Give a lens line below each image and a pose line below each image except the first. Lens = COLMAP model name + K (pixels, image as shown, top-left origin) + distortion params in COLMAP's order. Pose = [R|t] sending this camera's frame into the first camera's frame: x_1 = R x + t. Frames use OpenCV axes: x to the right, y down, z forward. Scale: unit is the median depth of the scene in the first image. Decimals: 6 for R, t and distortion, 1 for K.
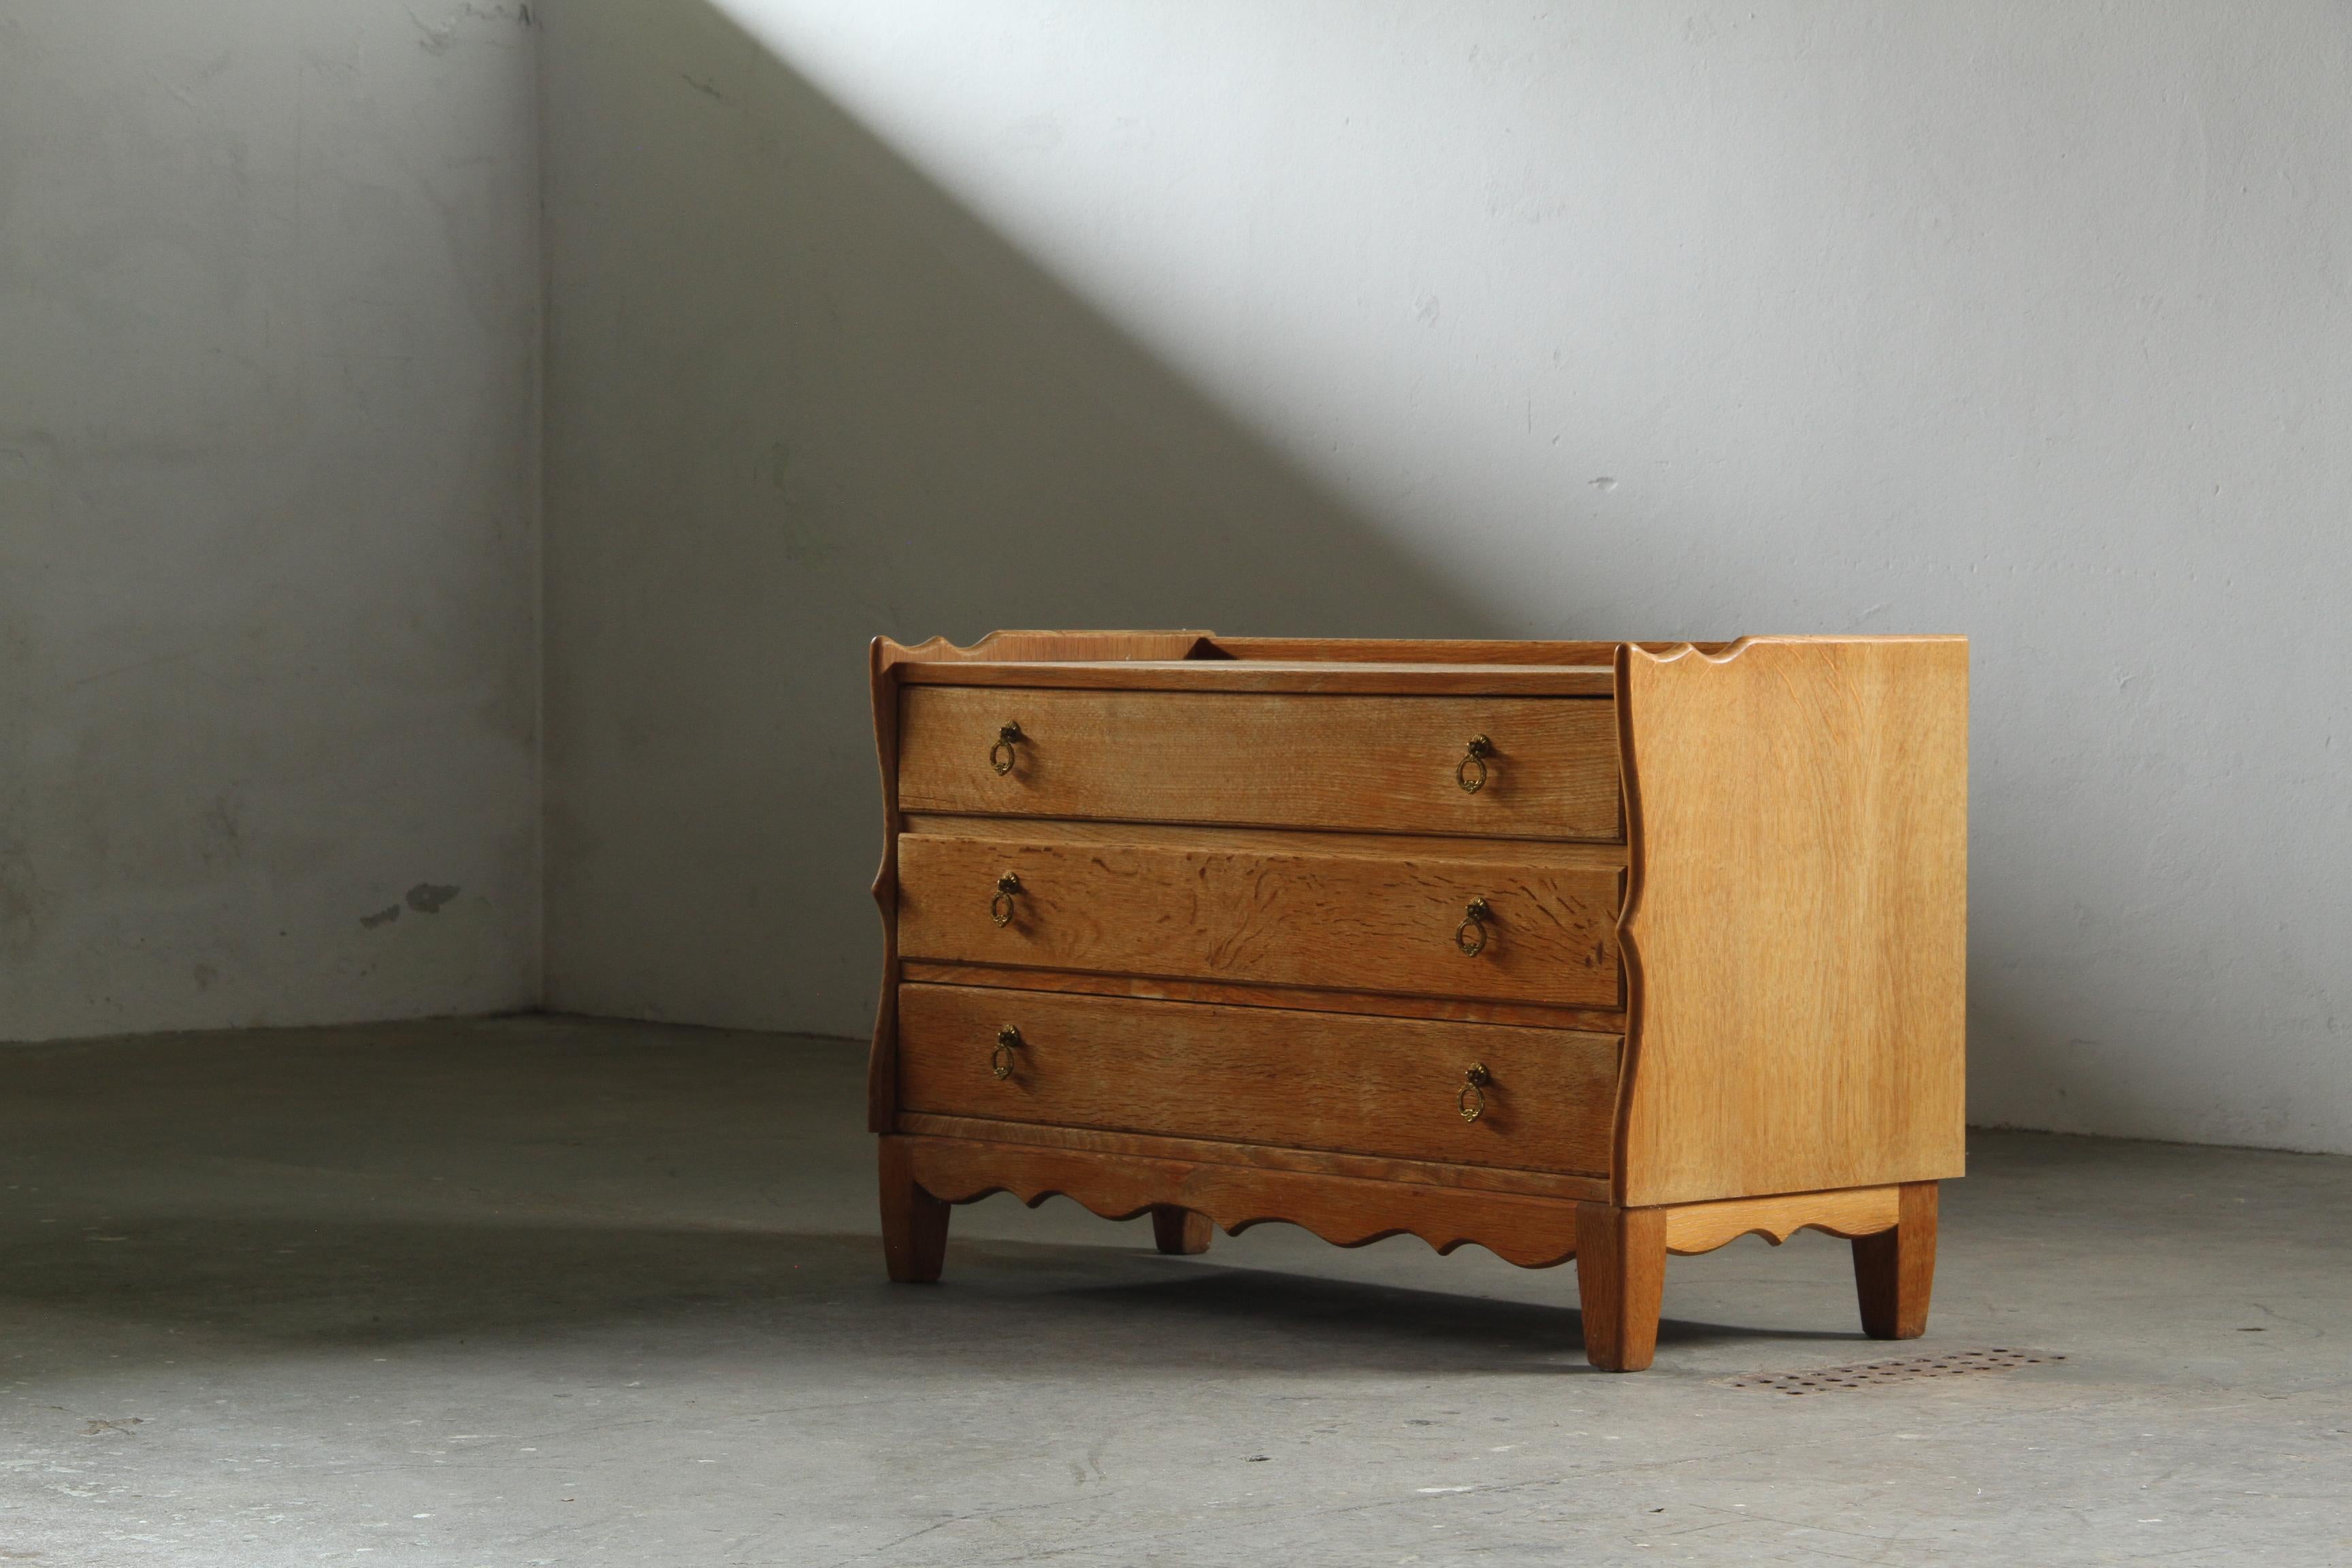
lens RADIAL K [[3494.2, 0, 1176.0], [0, 3494.2, 784.0], [0, 0, 1]] dist [0.108328, -0.008149]
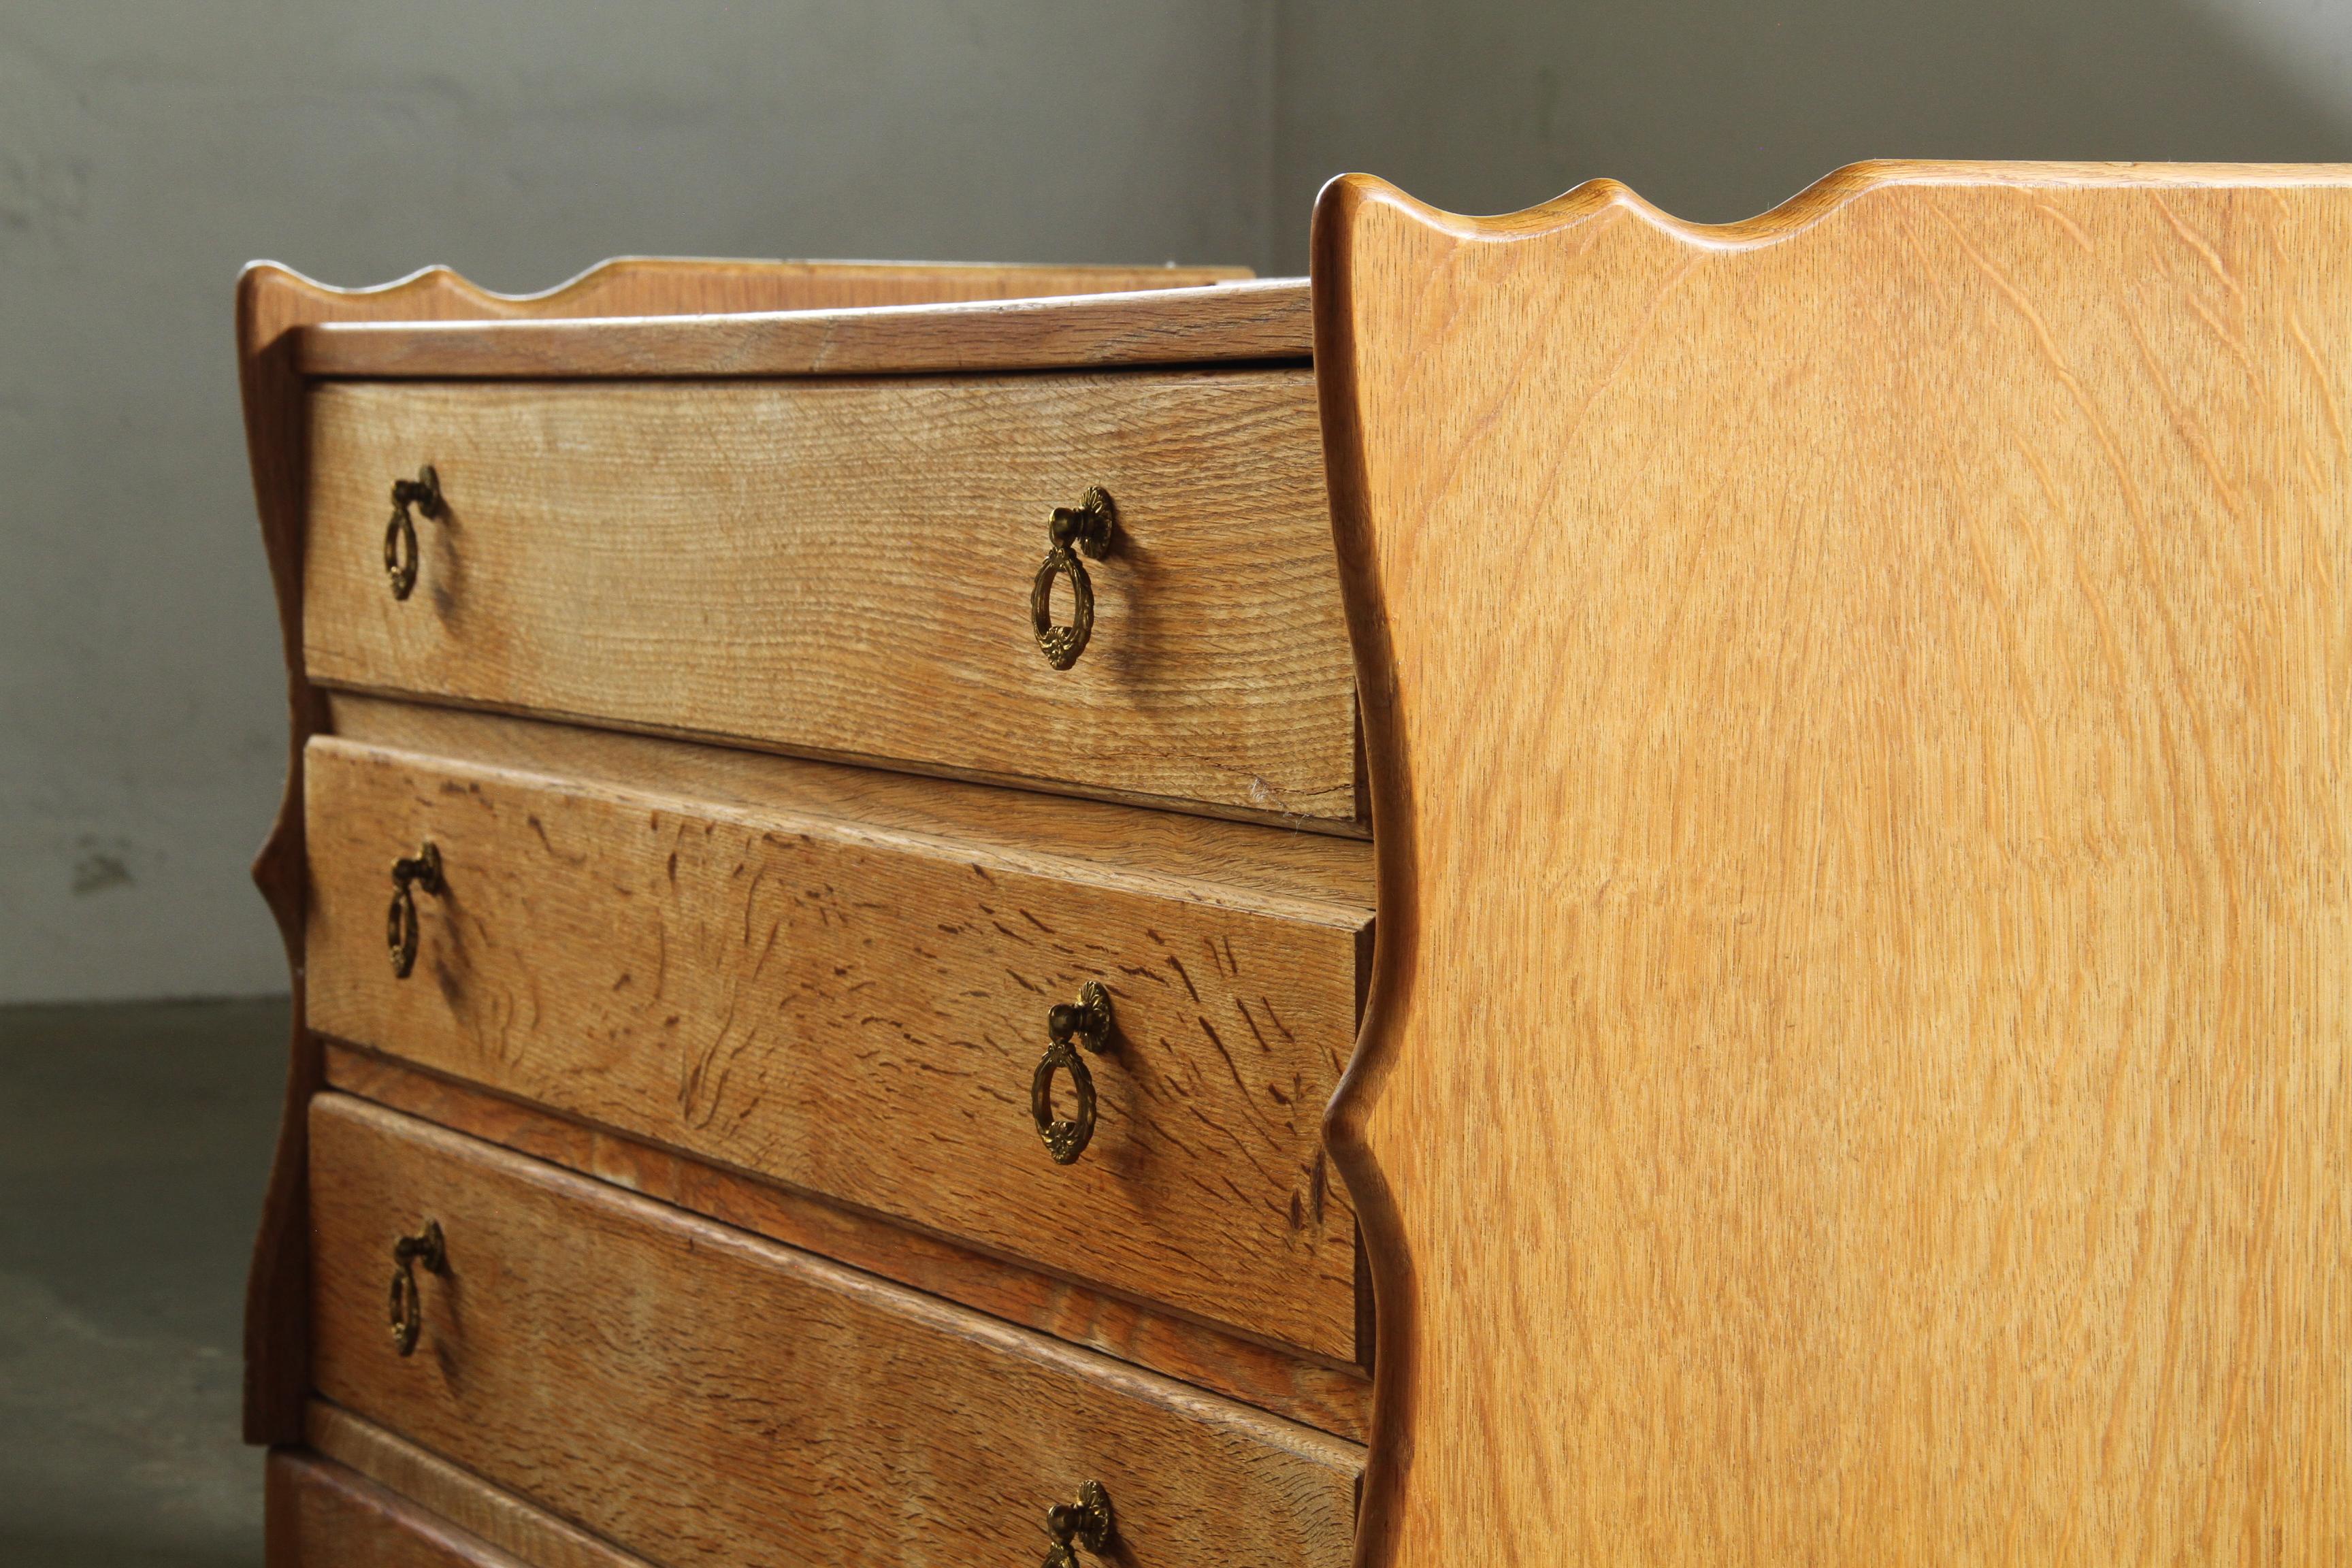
lens RADIAL K [[4978.7, 0, 1176.0], [0, 4978.7, 784.0], [0, 0, 1]] dist [0.293892, 0.119739]
pose [[0.971710, 0.015440, -0.235673, 0.194576], [-0.007189, 0.999332, 0.035828, -0.002997], [0.236069, -0.033120, 0.971172, 0.519319]]
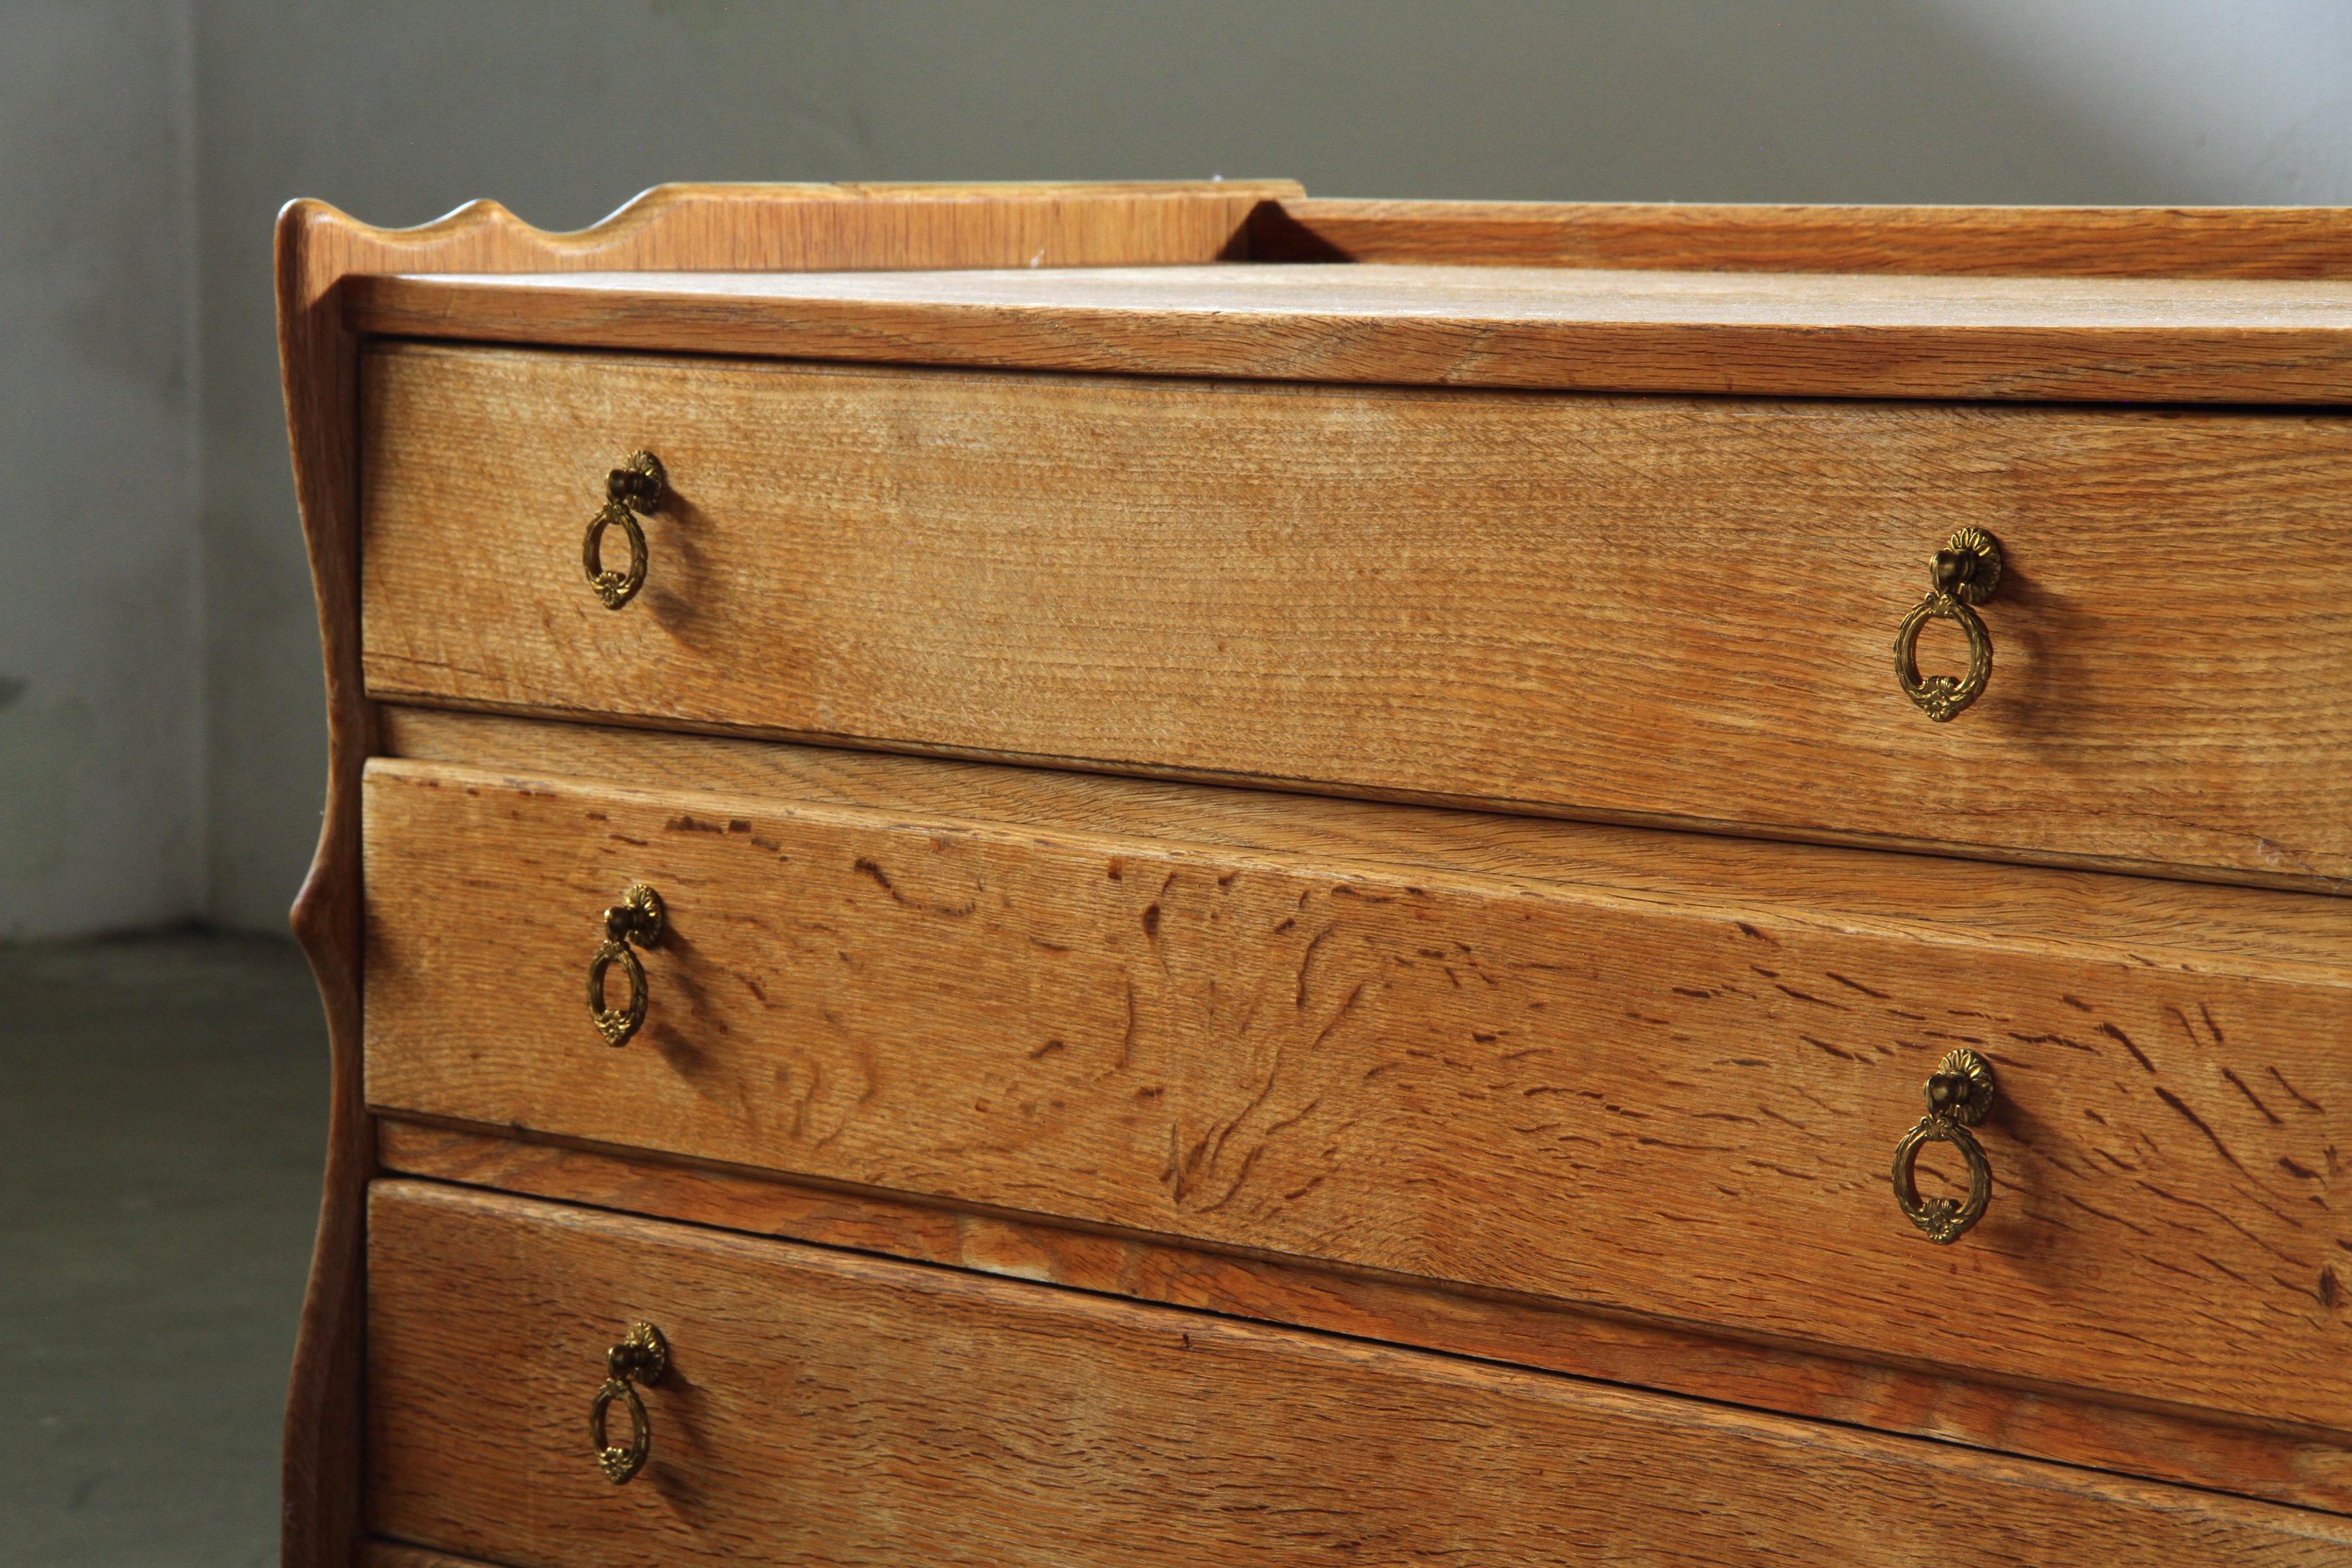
lens RADIAL K [[6748.3, 0, 1176.0], [0, 6748.3, 784.0], [0, 0, 1]] dist [0.450711, 0.271616]
pose [[0.998809, 0.000853, -0.048779, 0.043415], [0.001498, 0.998839, 0.048149, -0.019566], [0.048764, -0.048165, 0.997648, 0.374138]]
